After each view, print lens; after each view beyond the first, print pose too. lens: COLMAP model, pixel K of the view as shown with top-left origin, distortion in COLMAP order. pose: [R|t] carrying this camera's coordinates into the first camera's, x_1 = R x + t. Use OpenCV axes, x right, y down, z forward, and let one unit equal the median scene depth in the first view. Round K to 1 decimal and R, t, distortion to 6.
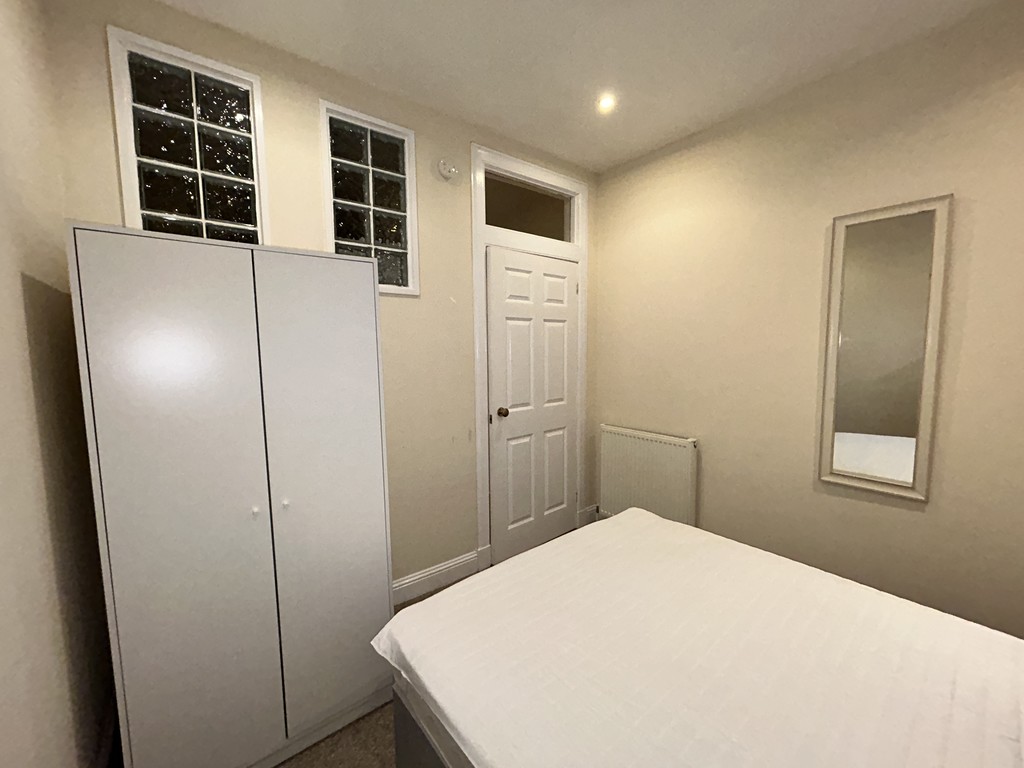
lens RADIAL K [[412.2, 0, 512.3], [0, 412.2, 389.0], [0, 0, 1]] dist [0.000937, 0.000053]
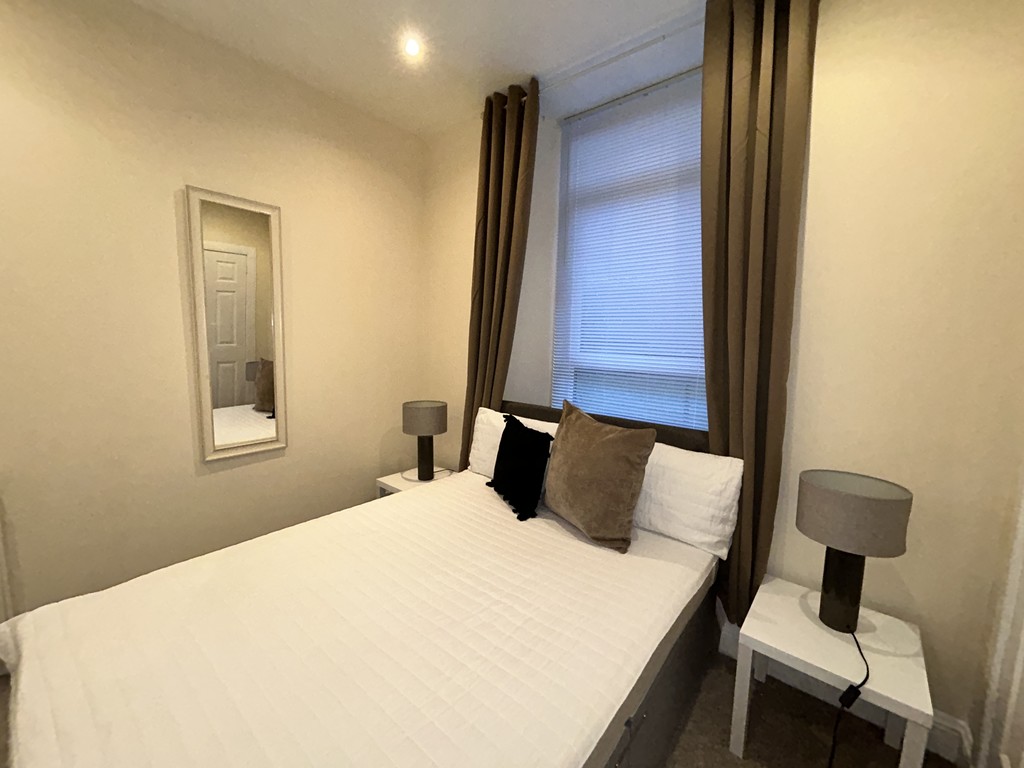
lens RADIAL K [[409.8, 0, 514.9], [0, 409.8, 382.2], [0, 0, 1]] dist [0.000987, 0.000078]
pose [[-0.192178, -0.107190, 0.975489, -0.323162], [0.079102, 0.989091, 0.124268, -0.025504], [-0.978167, 0.101045, -0.181603, 0.469445]]
